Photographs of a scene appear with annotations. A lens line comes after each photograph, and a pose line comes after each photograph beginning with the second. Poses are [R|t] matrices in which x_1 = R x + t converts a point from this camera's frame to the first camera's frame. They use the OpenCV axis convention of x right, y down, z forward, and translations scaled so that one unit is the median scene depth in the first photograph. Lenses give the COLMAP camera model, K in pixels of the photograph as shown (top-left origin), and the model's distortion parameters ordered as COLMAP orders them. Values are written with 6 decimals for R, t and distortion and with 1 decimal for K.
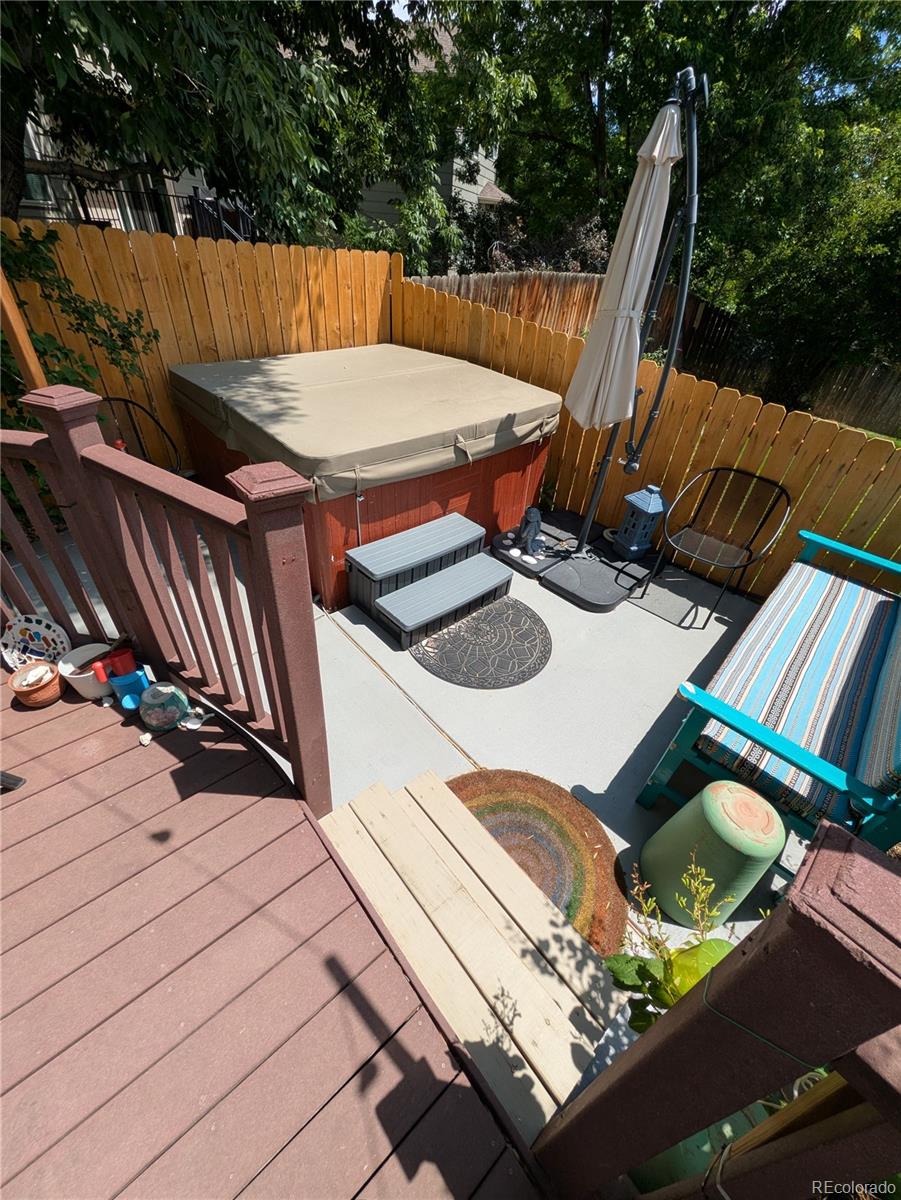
lens RADIAL K [[474.3, 0, 451.5], [0, 474.3, 600.1], [0, 0, 1]] dist [0.000775, -0.000035]
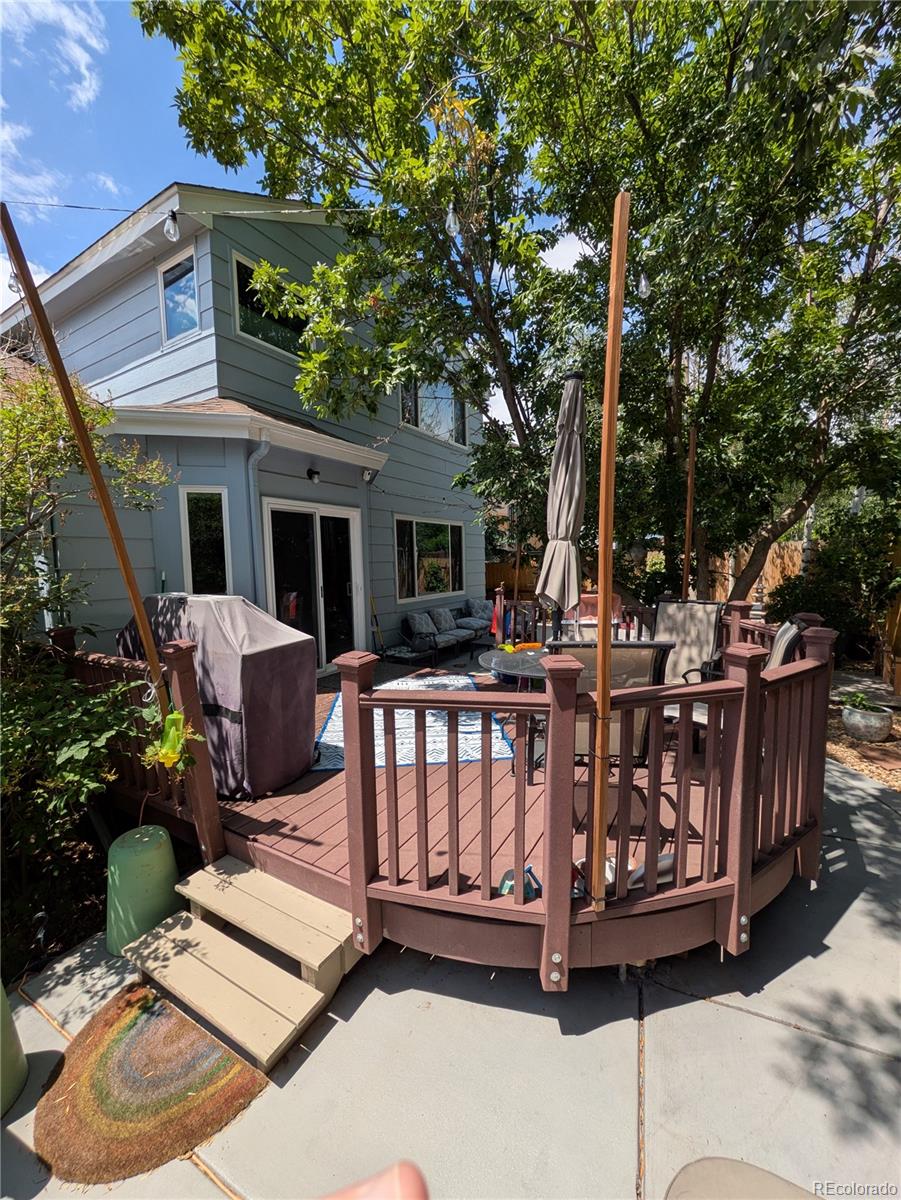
lens RADIAL K [[474.3, 0, 451.5], [0, 474.3, 600.1], [0, 0, 1]] dist [0.000775, -0.000035]
pose [[-0.943217, -0.027436, -0.331042, -0.029889], [-0.242992, 0.736487, 0.631302, -0.474882], [0.226488, 0.675895, -0.701334, 0.625969]]
